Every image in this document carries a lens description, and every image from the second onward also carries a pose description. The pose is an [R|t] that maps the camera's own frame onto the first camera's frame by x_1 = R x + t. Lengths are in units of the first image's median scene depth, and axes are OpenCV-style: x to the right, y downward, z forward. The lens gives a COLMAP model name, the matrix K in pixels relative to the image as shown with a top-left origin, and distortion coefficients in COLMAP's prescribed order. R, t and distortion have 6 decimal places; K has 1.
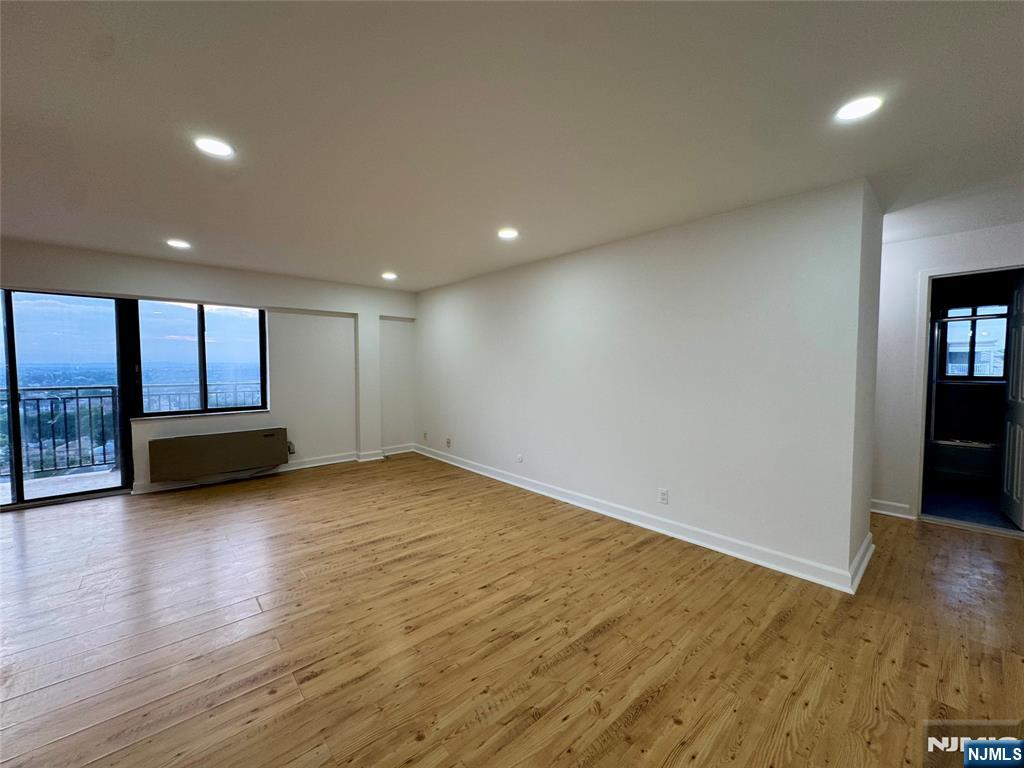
lens RADIAL K [[409.8, 0, 510.1], [0, 409.8, 382.4], [0, 0, 1]] dist [-0.003832, -0.000192]
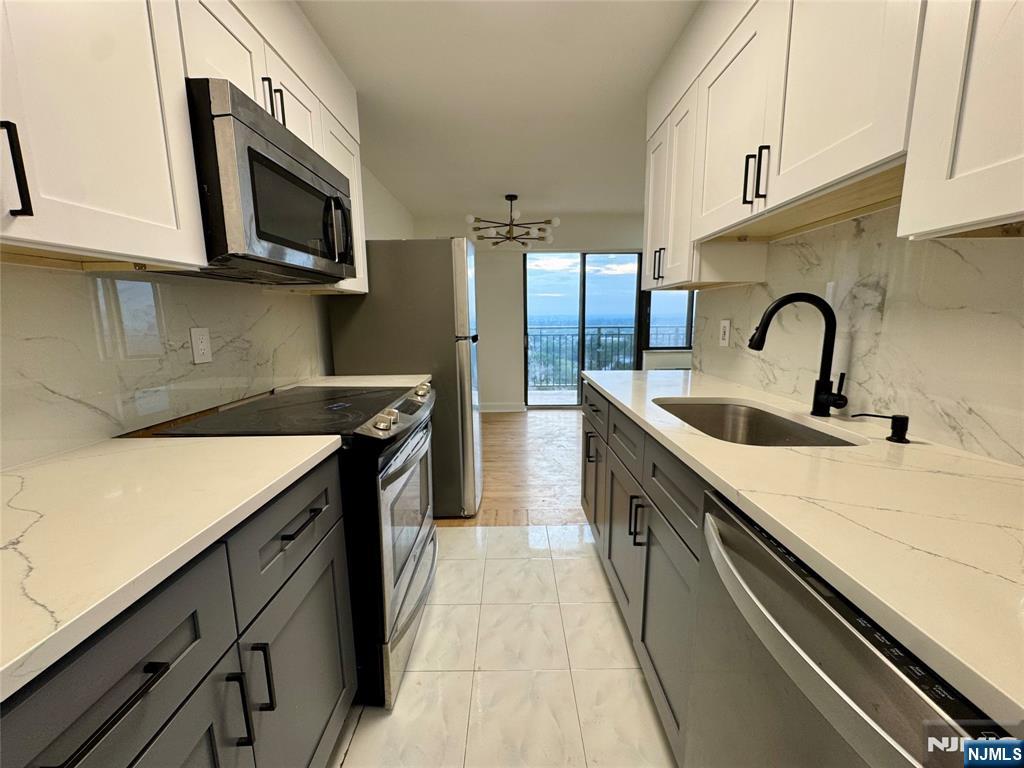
lens RADIAL K [[409.8, 0, 510.1], [0, 409.8, 382.4], [0, 0, 1]] dist [-0.003832, -0.000192]
pose [[0.743123, 0.097854, -0.661961, -0.397717], [-0.019623, 0.992011, 0.124615, 0.037341], [0.668867, -0.079615, 0.739107, -0.216846]]
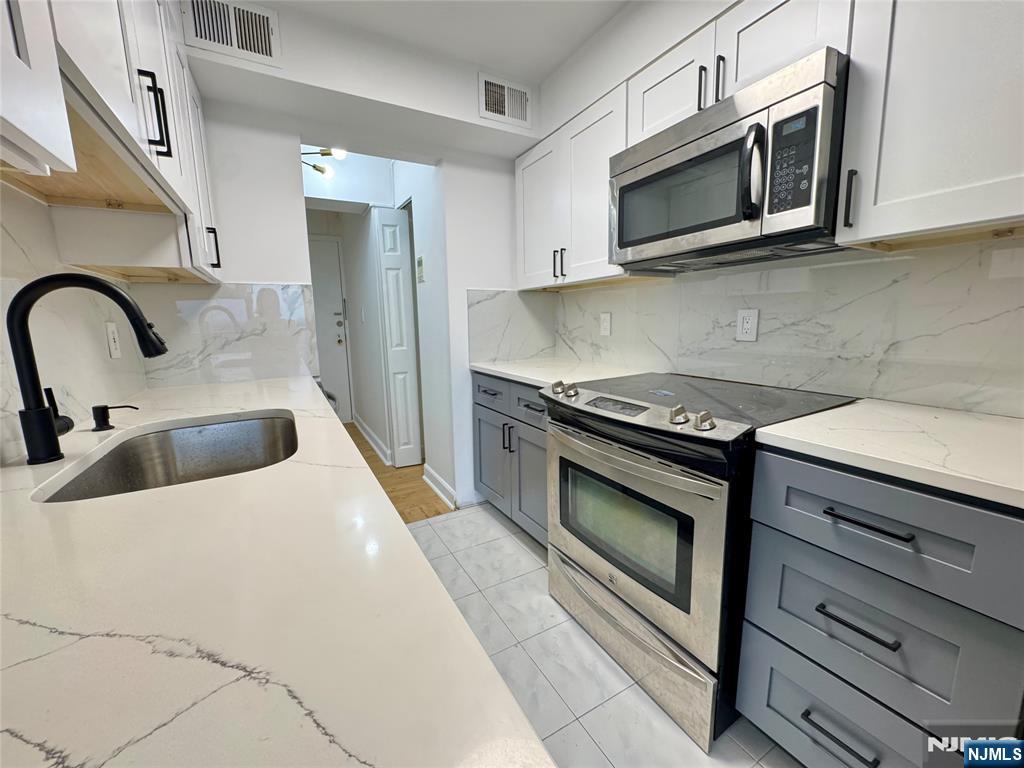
lens RADIAL K [[407.3, 0, 513.6], [0, 407.3, 380.4], [0, 0, 1]] dist [-0.002782, -0.000466]
pose [[-0.976723, -0.013143, 0.214100, -0.701066], [0.028159, 0.981627, 0.188719, 0.026344], [-0.212646, 0.190355, -0.958408, 0.311957]]
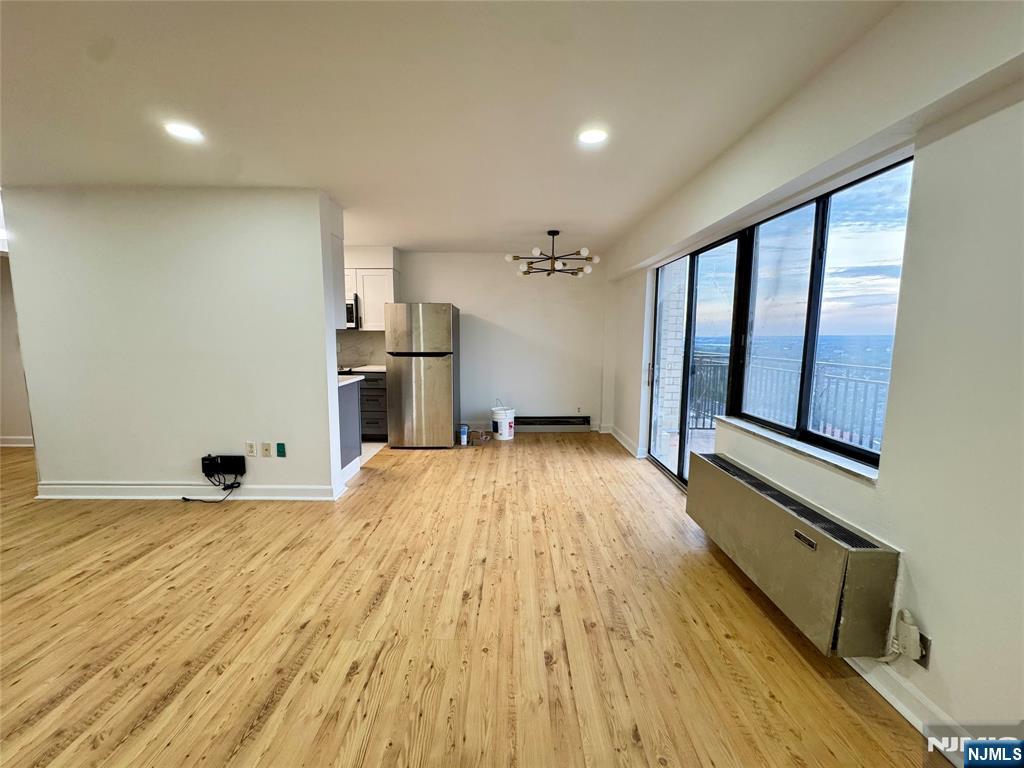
lens RADIAL K [[407.3, 0, 513.6], [0, 407.3, 380.4], [0, 0, 1]] dist [-0.002782, -0.000466]
pose [[-0.659970, 0.080065, -0.747013, -0.210577], [-0.039407, 0.989247, 0.140843, -0.049504], [0.750257, 0.122390, -0.649719, 1.192743]]
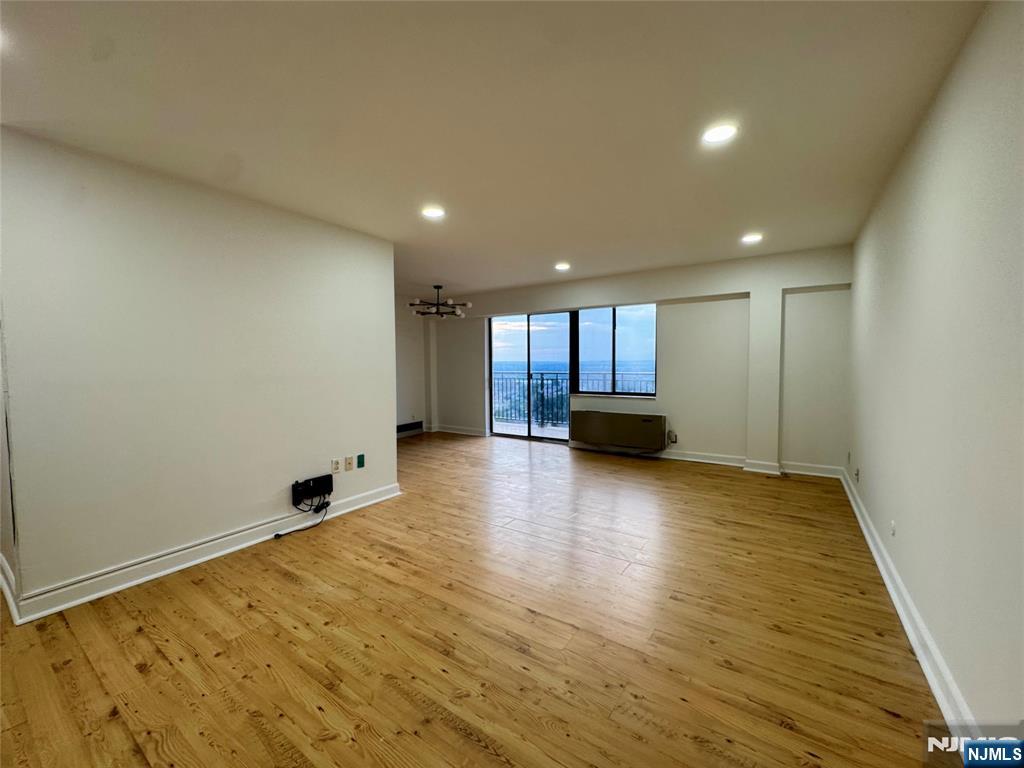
lens RADIAL K [[409.8, 0, 510.1], [0, 409.8, 382.4], [0, 0, 1]] dist [-0.003832, -0.000192]
pose [[0.243156, 0.044802, -0.968952, 0.430681], [-0.035353, 0.998678, 0.037305, 0.001564], [0.969343, 0.025184, 0.244418, 0.445096]]
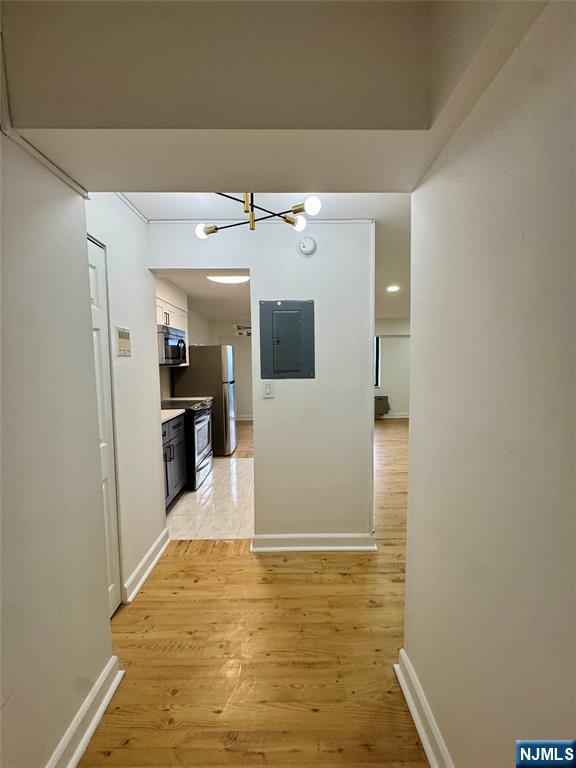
lens RADIAL K [[307.3, 0, 288.0], [0, 307.3, 384.0], [0, 0, 1]] dist [-0.003832, -0.000192]
pose [[0.754177, 0.031926, -0.655894, 0.074259], [-0.013808, 0.999368, 0.032767, 0.013956], [0.656525, -0.015655, 0.754141, -0.526260]]
